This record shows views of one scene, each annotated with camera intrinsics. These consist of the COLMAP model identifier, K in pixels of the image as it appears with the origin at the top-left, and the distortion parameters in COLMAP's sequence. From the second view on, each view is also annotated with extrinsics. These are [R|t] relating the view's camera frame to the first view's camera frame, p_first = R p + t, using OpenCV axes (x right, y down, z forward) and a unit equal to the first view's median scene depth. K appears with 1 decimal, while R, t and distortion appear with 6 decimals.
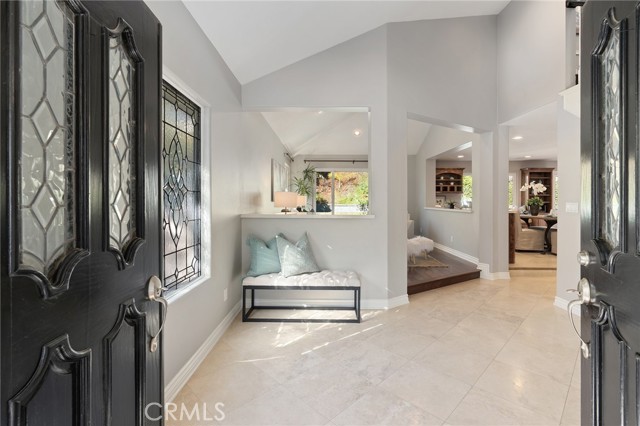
lens RADIAL K [[294.8, 0, 319.9], [0, 294.8, 206.9], [0, 0, 1]] dist [-0.004074, -0.000055]
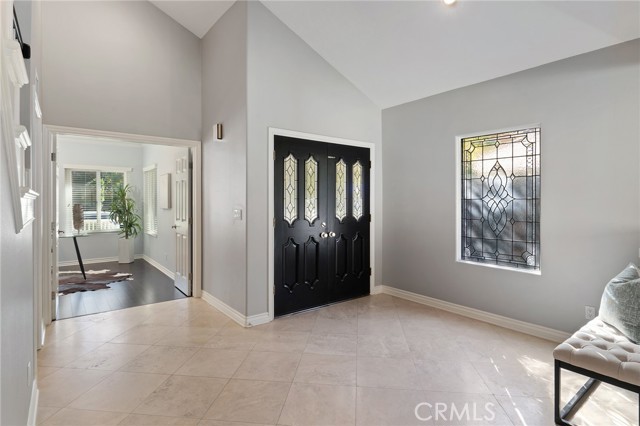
lens RADIAL K [[331.1, 0, 319.3], [0, 331.1, 208.0], [0, 0, 1]] dist [0.000702, 0.000087]
pose [[-0.787854, 0.008415, -0.615805, 1.330756], [-0.006597, 0.999734, 0.022100, -0.048645], [0.615827, 0.021474, -0.787589, 1.816363]]
